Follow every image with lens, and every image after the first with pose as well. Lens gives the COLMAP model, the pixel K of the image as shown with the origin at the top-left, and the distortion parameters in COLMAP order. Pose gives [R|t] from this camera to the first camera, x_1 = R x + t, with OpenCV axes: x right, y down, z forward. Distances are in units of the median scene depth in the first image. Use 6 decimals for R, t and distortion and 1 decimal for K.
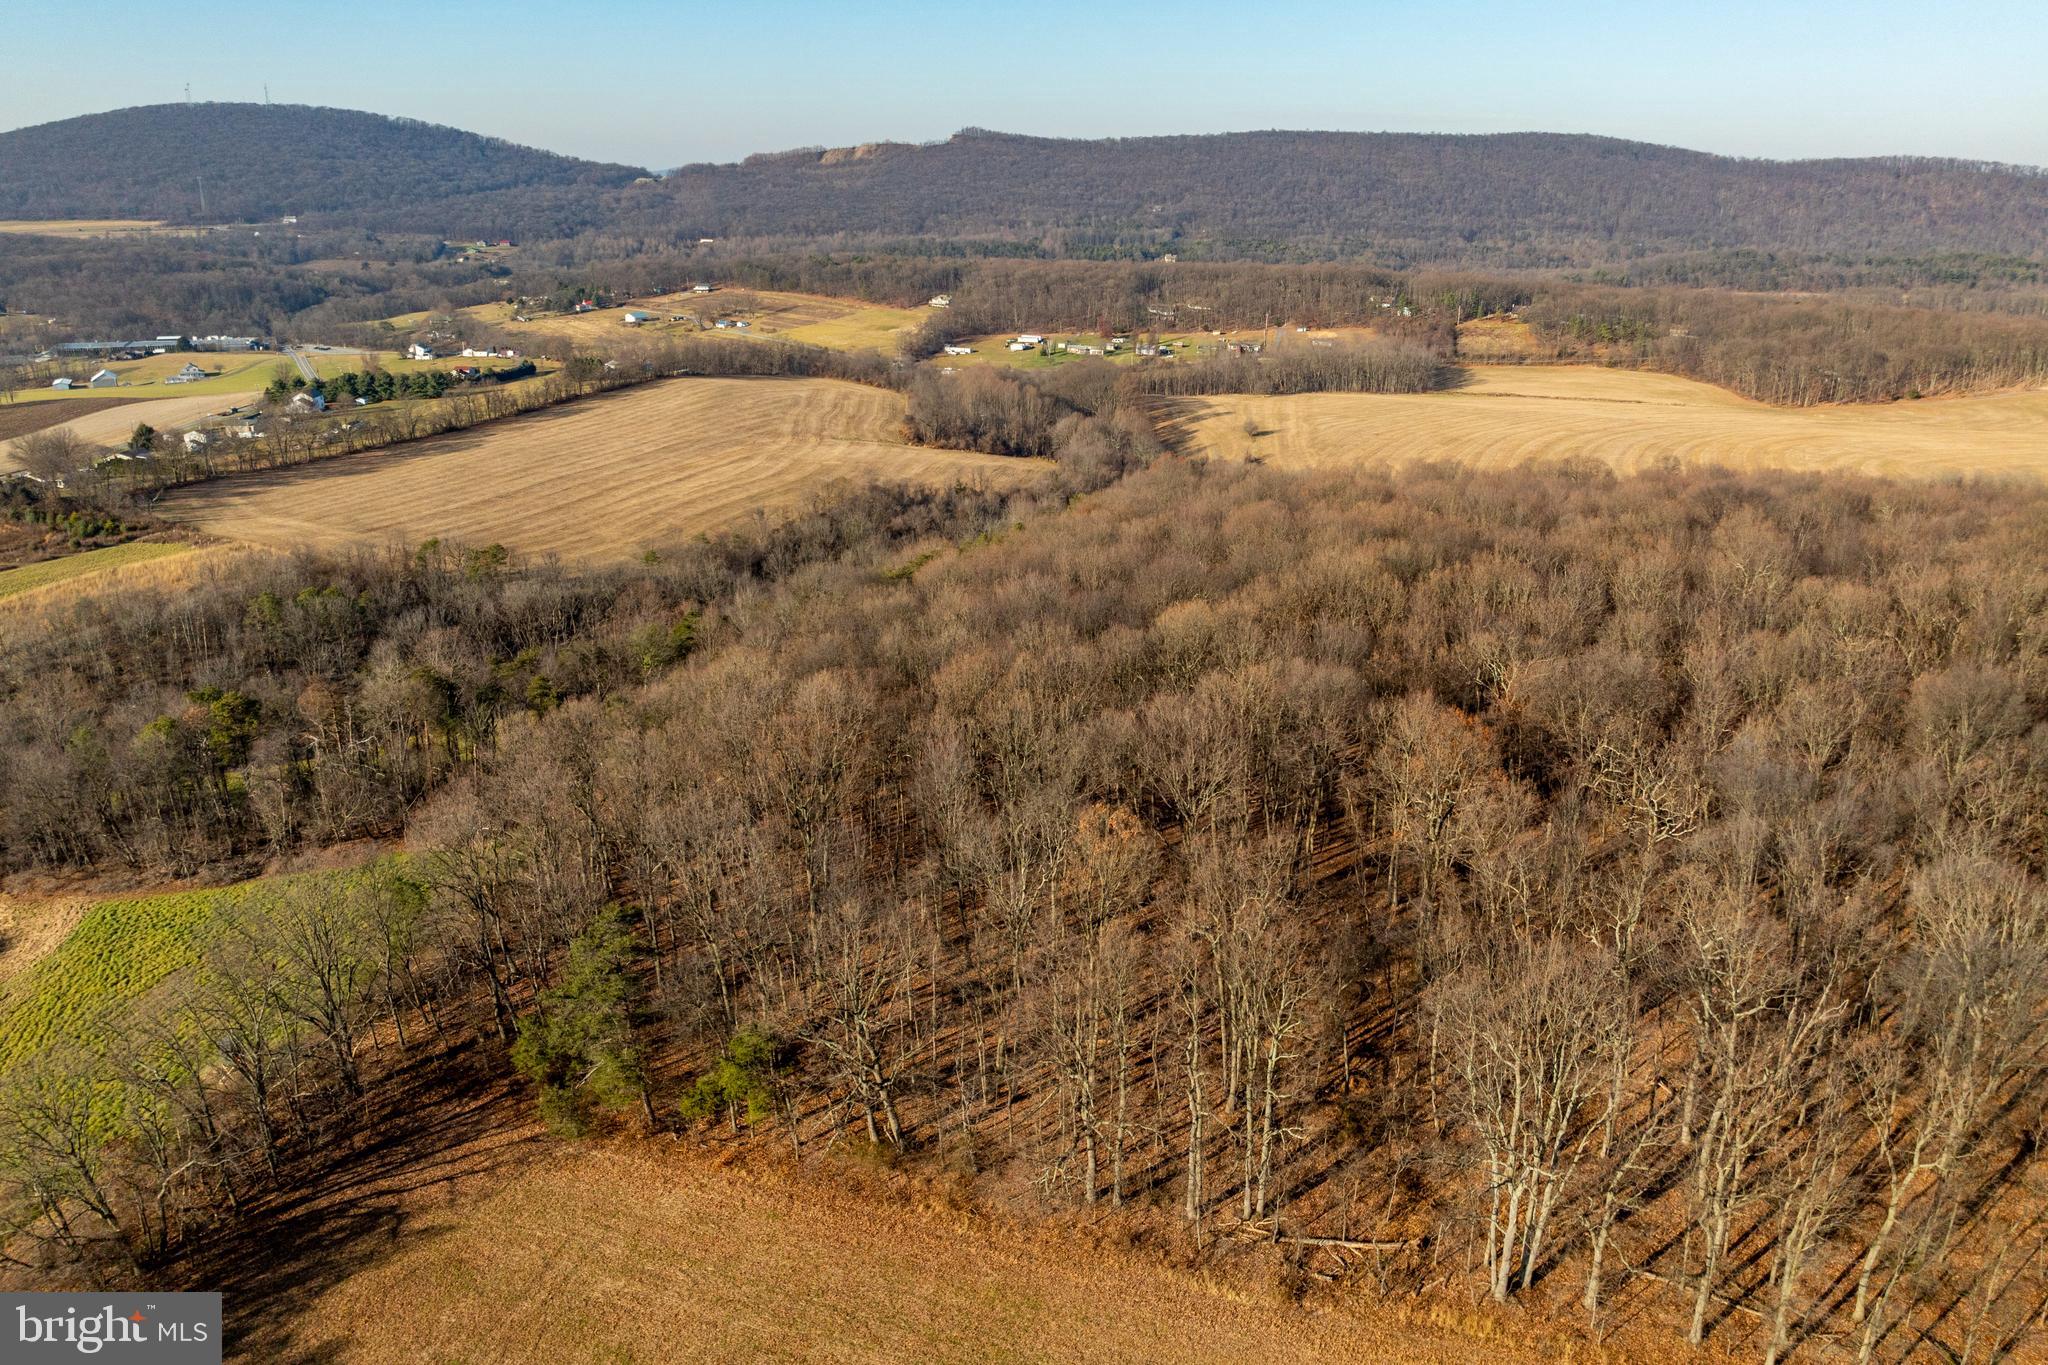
lens RADIAL K [[1452.3, 0, 1029.0], [0, 1452.3, 678.3], [0, 0, 1]] dist [-0.045599, 0.013860]
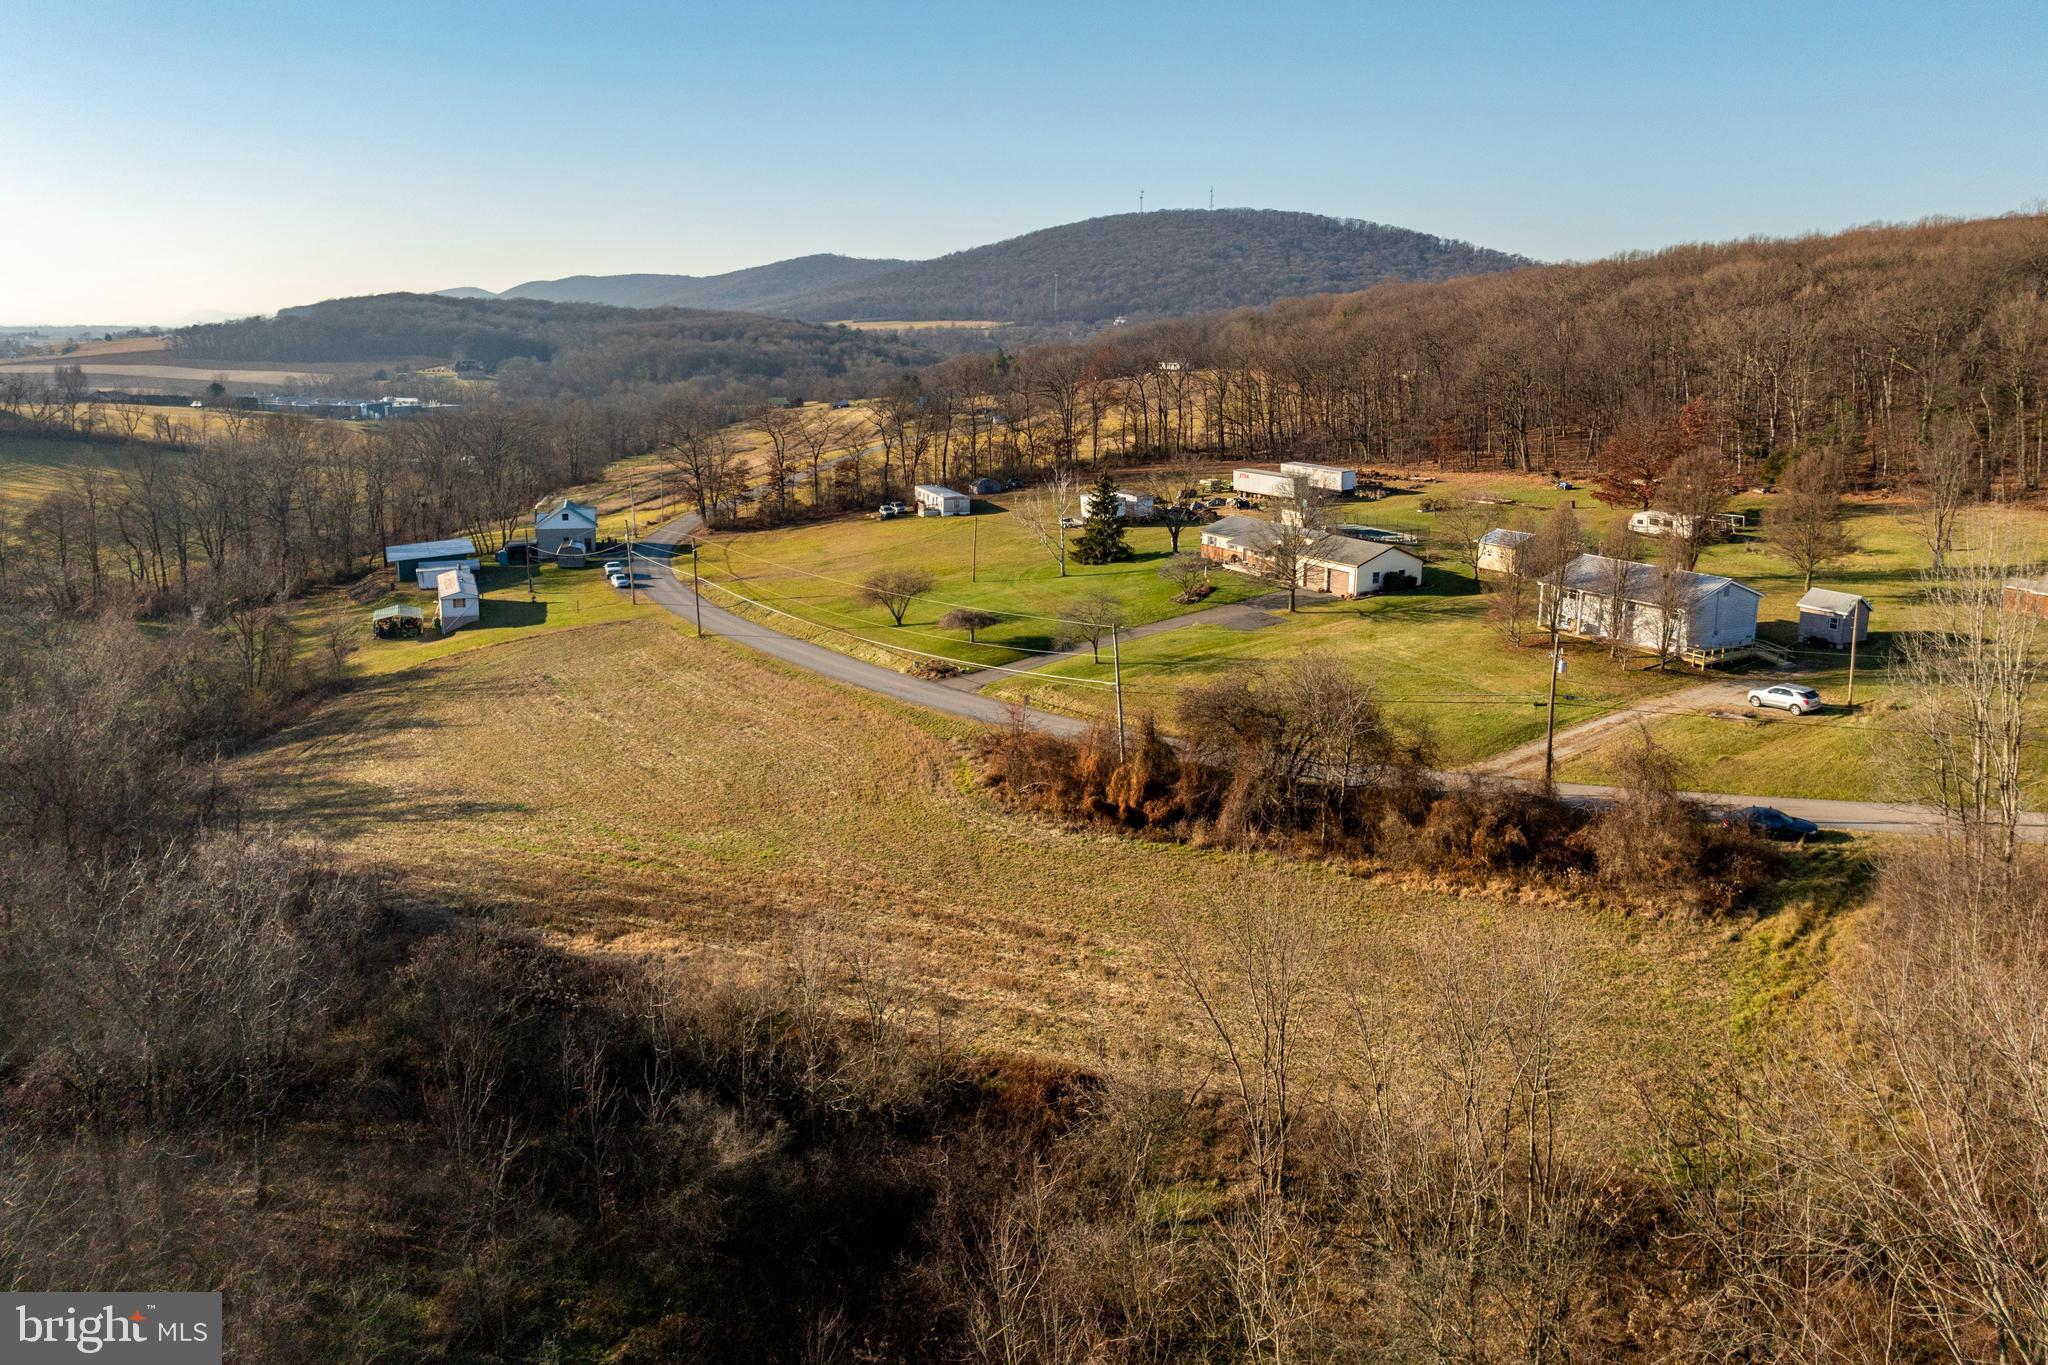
lens RADIAL K [[1452.3, 0, 1021.4], [0, 1452.3, 580.5], [0, 0, 1]] dist [-0.045599, 0.013860]
pose [[0.696913, 0.115849, -0.707737, 0.074821], [-0.239920, 0.967666, -0.077854, -0.119865], [0.675834, 0.224057, 0.702173, 0.509543]]
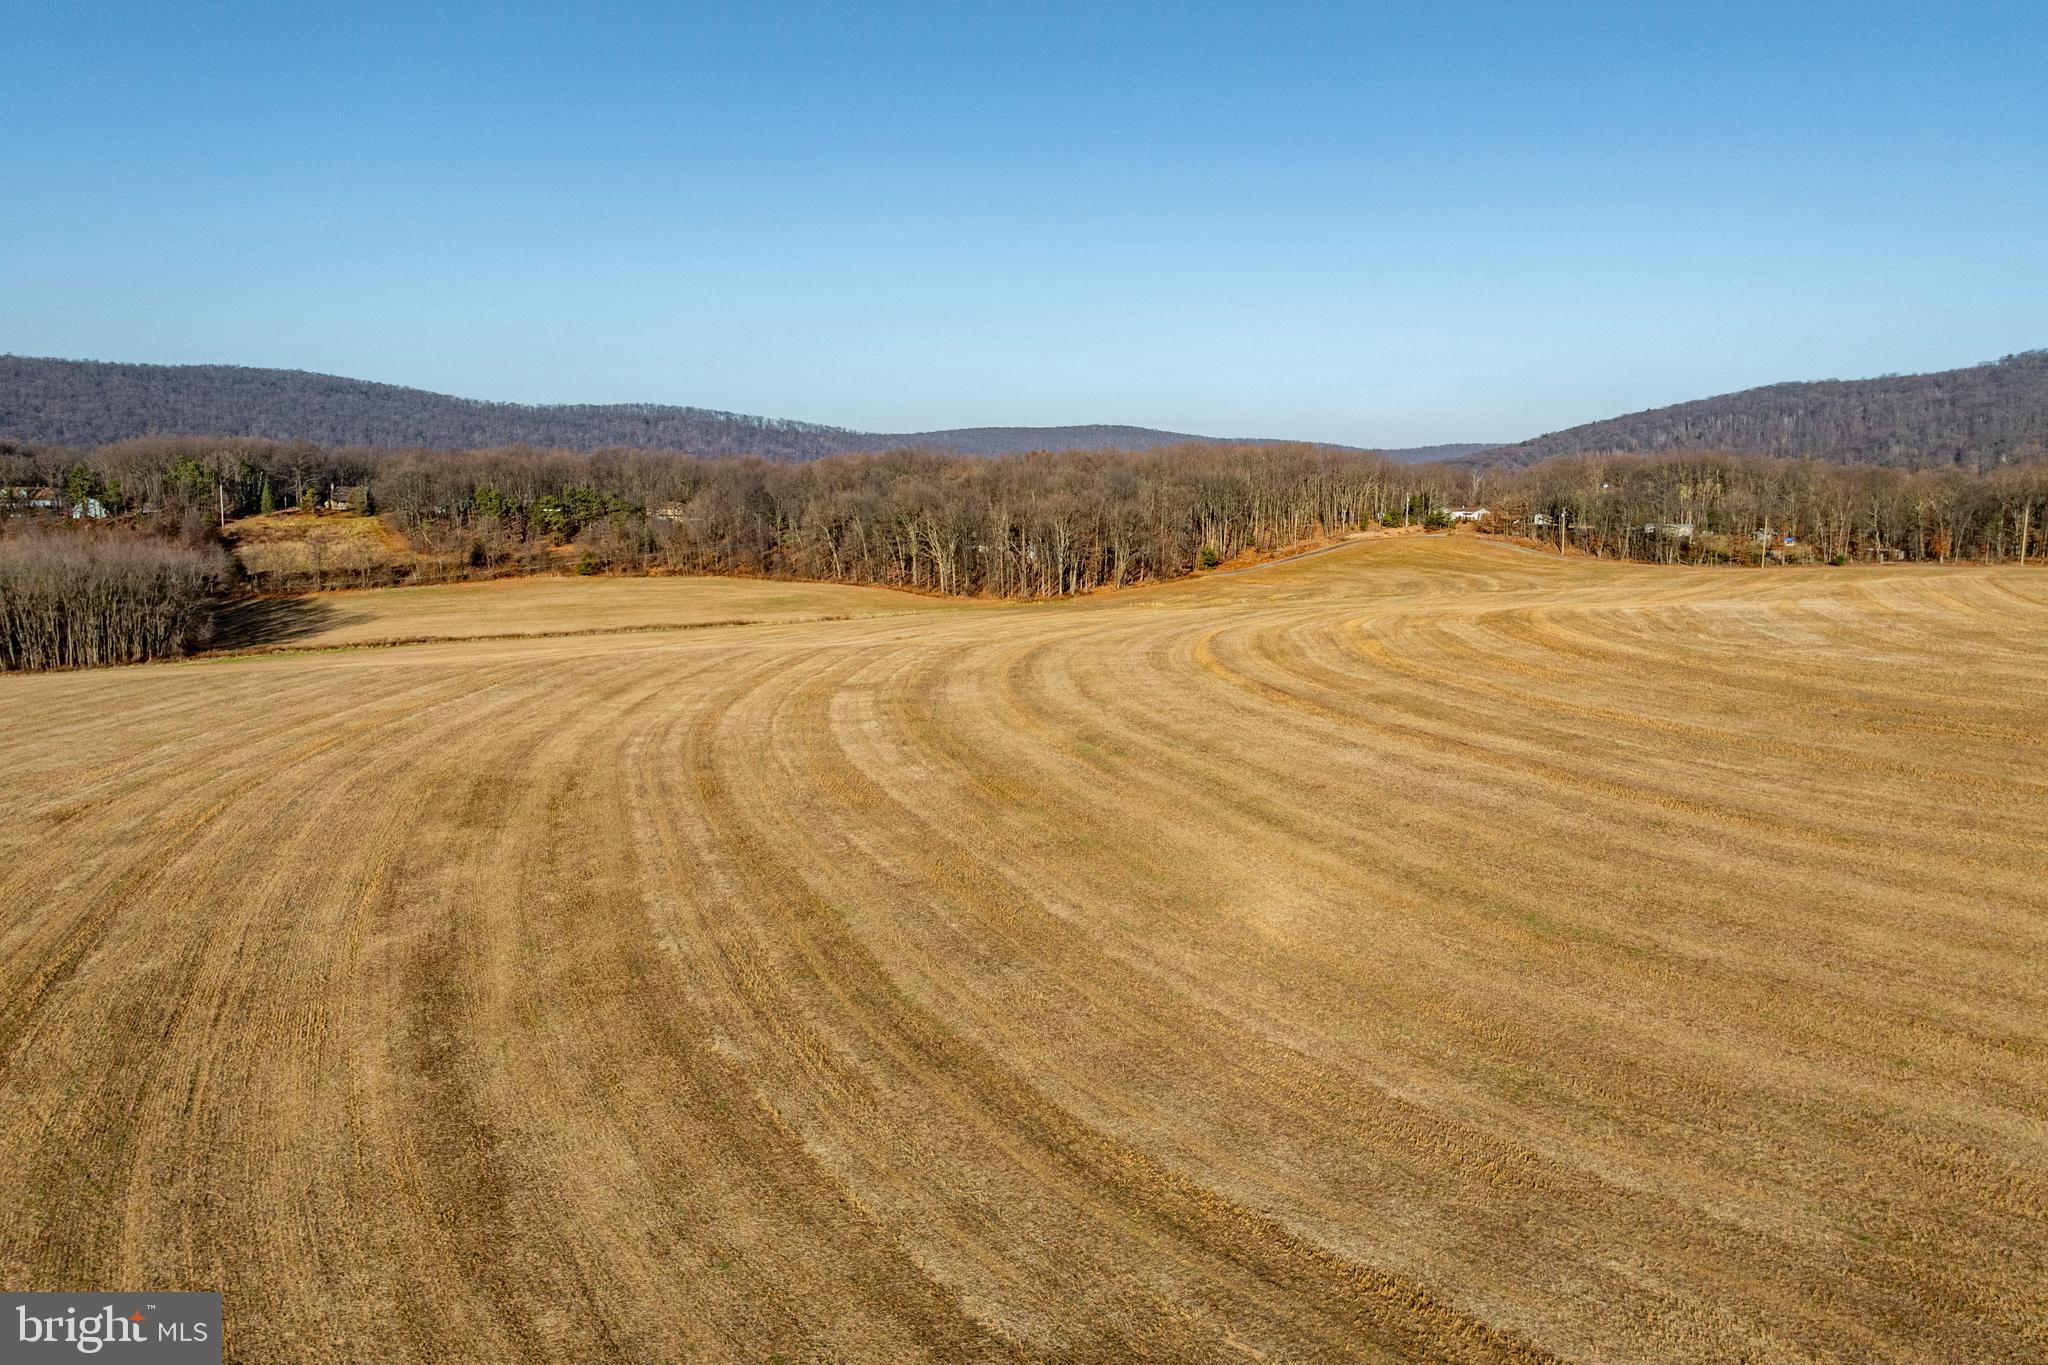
lens RADIAL K [[1452.3, 0, 1014.1], [0, 1452.3, 655.4], [0, 0, 1]] dist [-0.045599, 0.013860]
pose [[0.674869, -0.086071, 0.732900, 0.072664], [0.240304, 0.964672, -0.107987, -0.053154], [-0.697714, 0.248996, 0.671711, 0.299598]]
